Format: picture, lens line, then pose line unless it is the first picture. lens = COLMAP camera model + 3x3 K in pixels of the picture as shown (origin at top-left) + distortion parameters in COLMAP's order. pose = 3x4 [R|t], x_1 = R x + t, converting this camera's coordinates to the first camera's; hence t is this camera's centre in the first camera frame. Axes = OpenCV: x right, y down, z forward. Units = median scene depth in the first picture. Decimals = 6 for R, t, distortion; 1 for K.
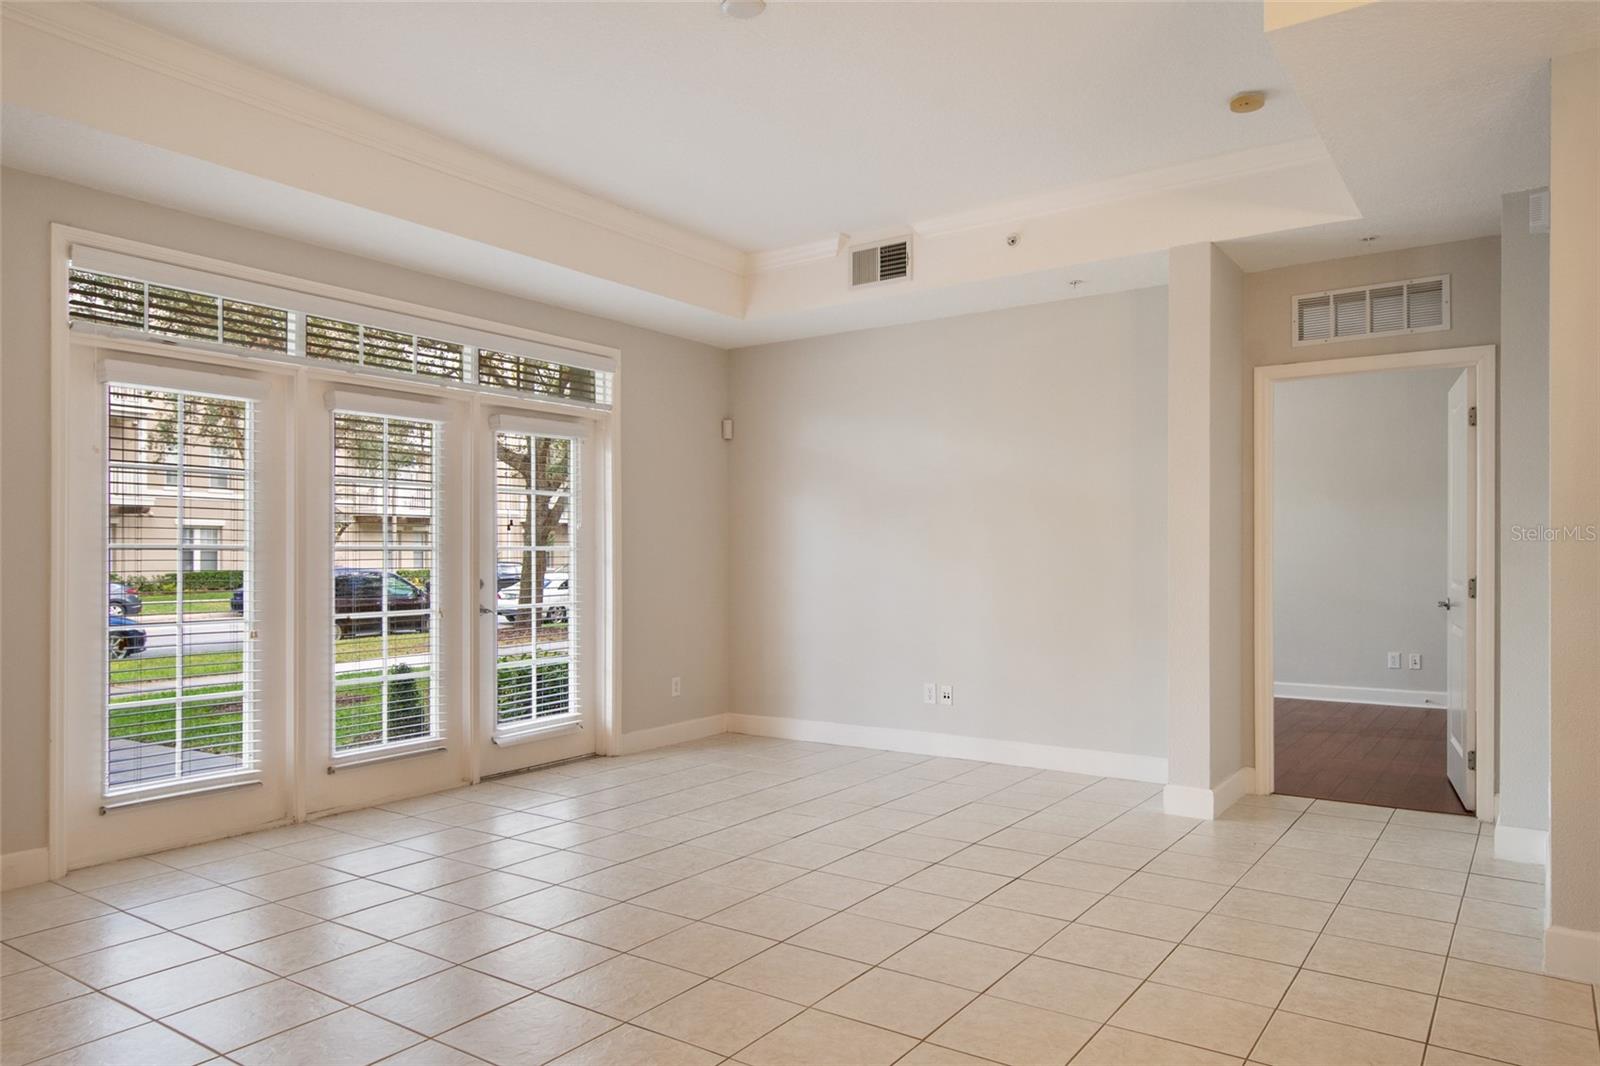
lens RADIAL K [[1037.0, 0, 809.2], [0, 1037.0, 540.2], [0, 0, 1]] dist [0.003837, -0.007323]
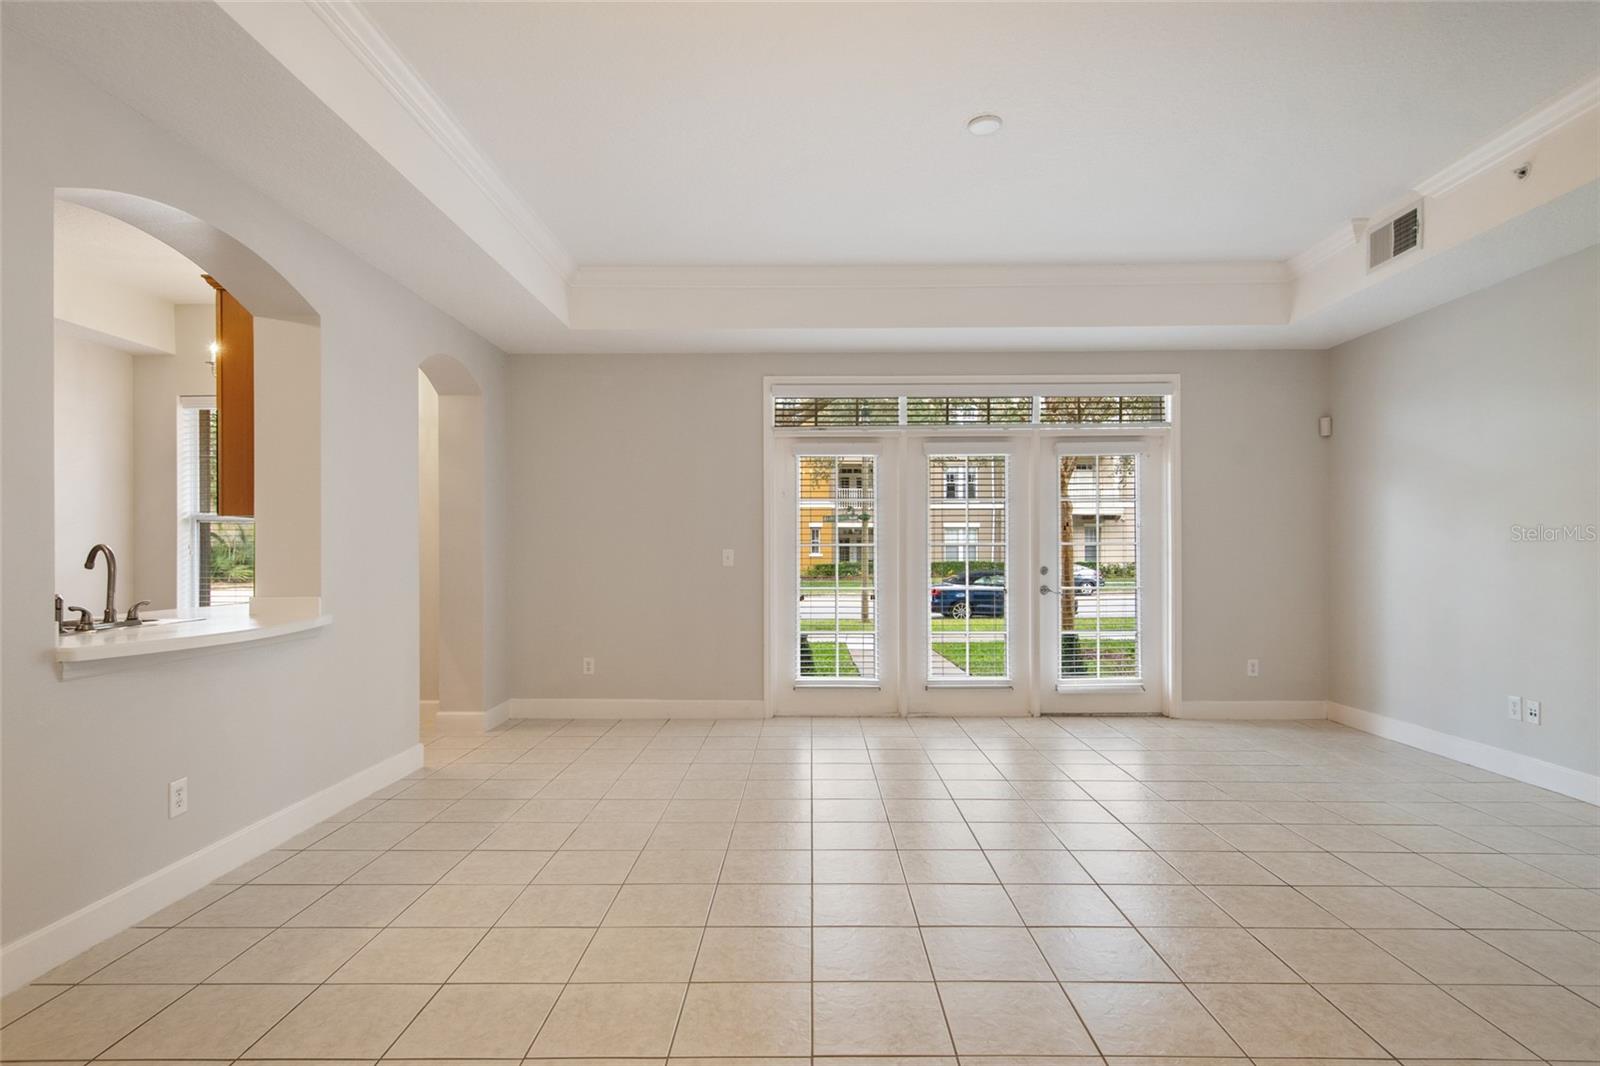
lens RADIAL K [[823.4, 0, 812.2], [0, 823.4, 541.3], [0, 0, 1]] dist [0.005547, -0.000244]
pose [[0.566342, -0.009466, -0.824116, 0.385412], [0.013981, 0.999900, -0.001878, 0.001958], [0.824052, -0.010459, 0.566418, 0.136752]]
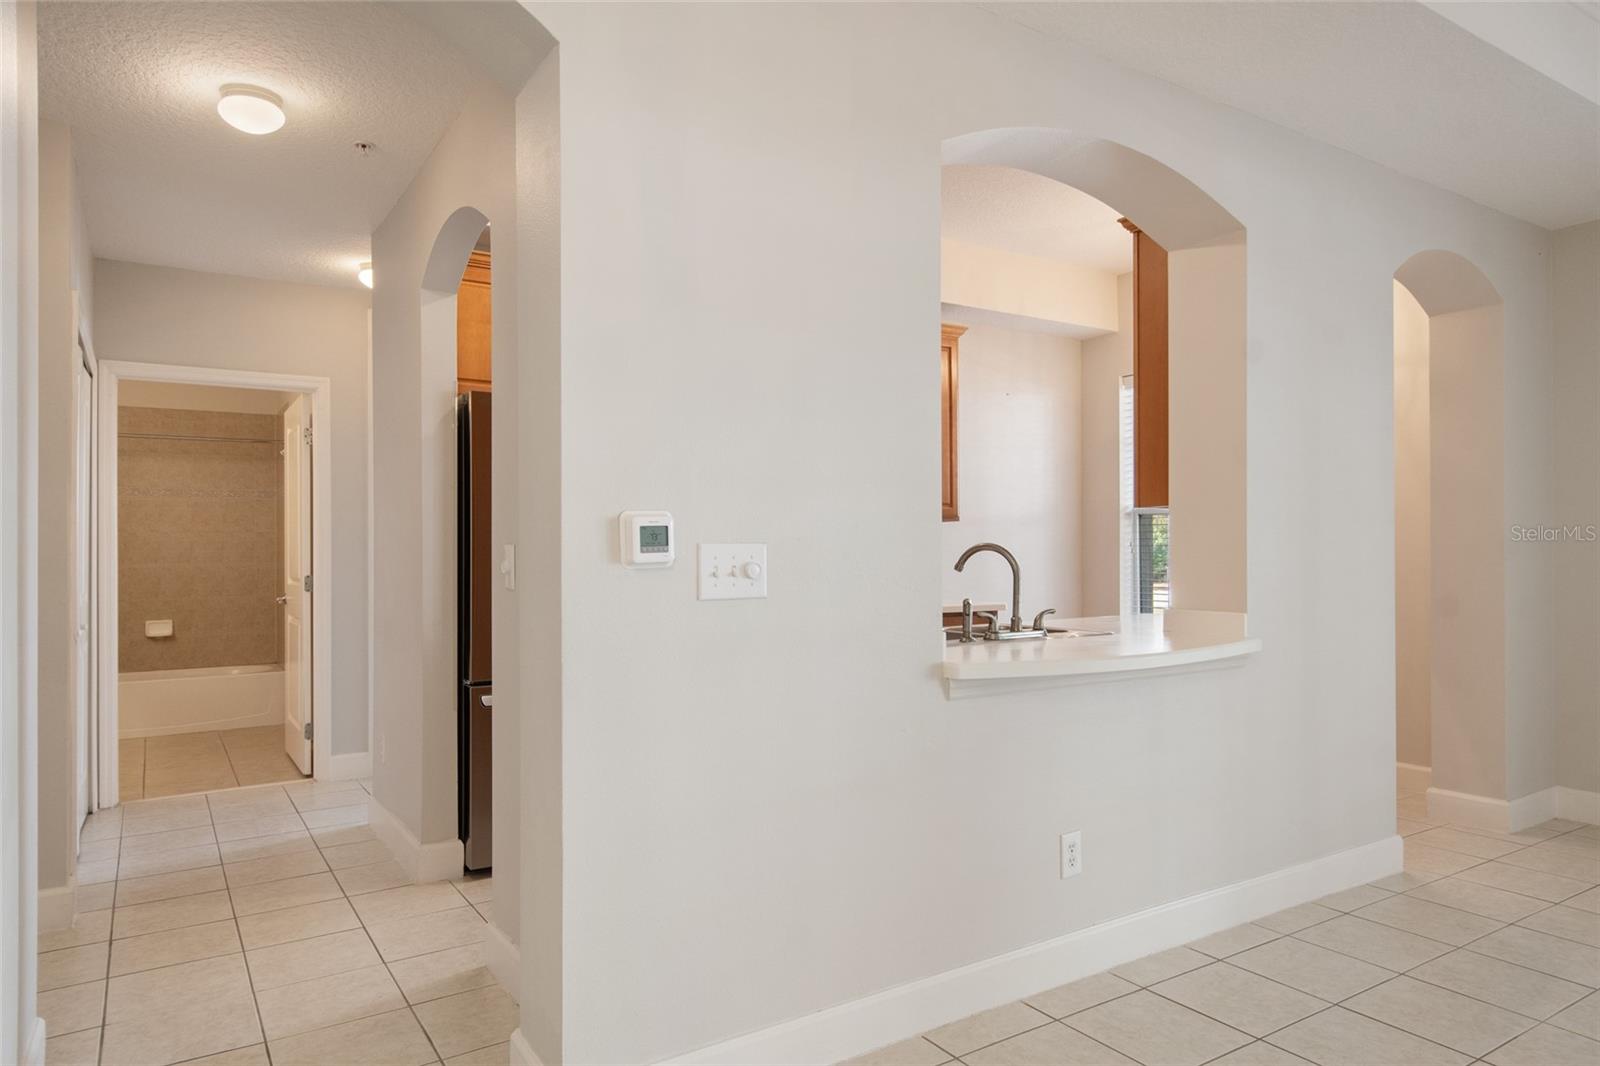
lens RADIAL K [[1037.0, 0, 766.4], [0, 1037.0, 557.7], [0, 0, 1]] dist [0.003837, -0.007323]
pose [[-0.391250, 0.008522, -0.920245, 0.283902], [0.021452, 0.999770, 0.000138, 0.001527], [0.920034, -0.019687, -0.391343, 0.165804]]
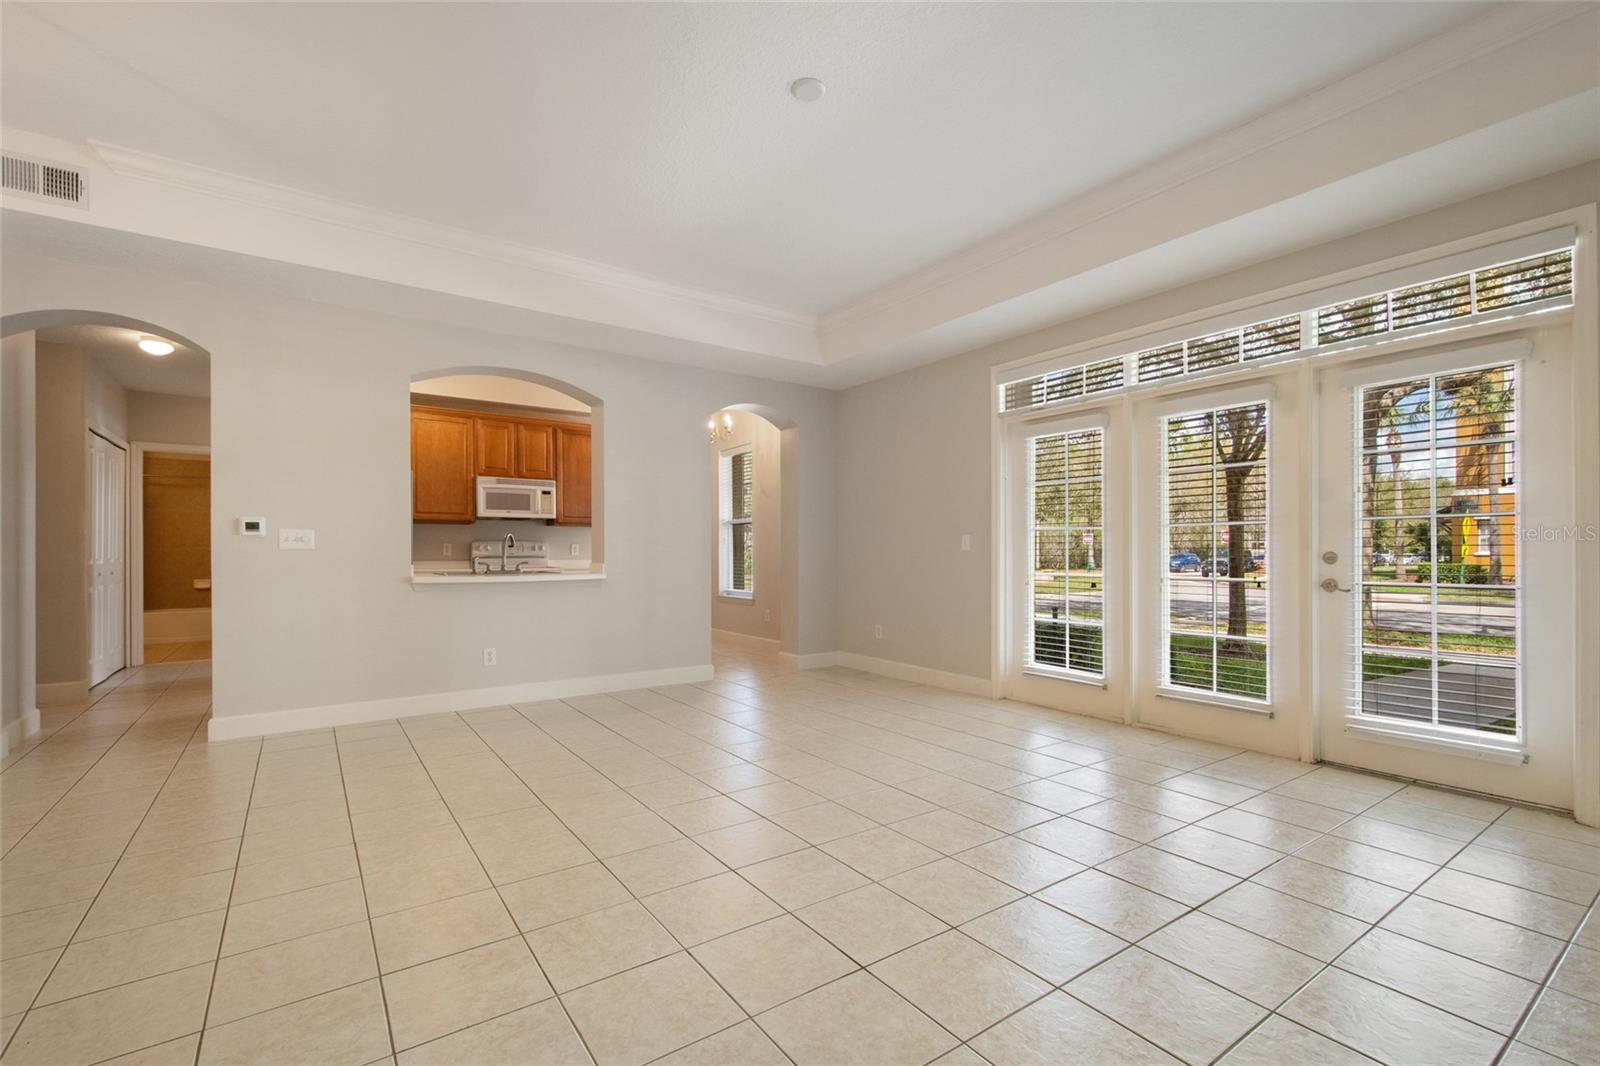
lens RADIAL K [[706.6, 0, 805.3], [0, 706.6, 542.1], [0, 0, 1]] dist [0.005529, -0.000727]
pose [[-0.336641, -0.010706, -0.941572, 0.439538], [0.016312, 0.999719, -0.017199, 0.030610], [0.941492, -0.021148, -0.336372, 0.742435]]
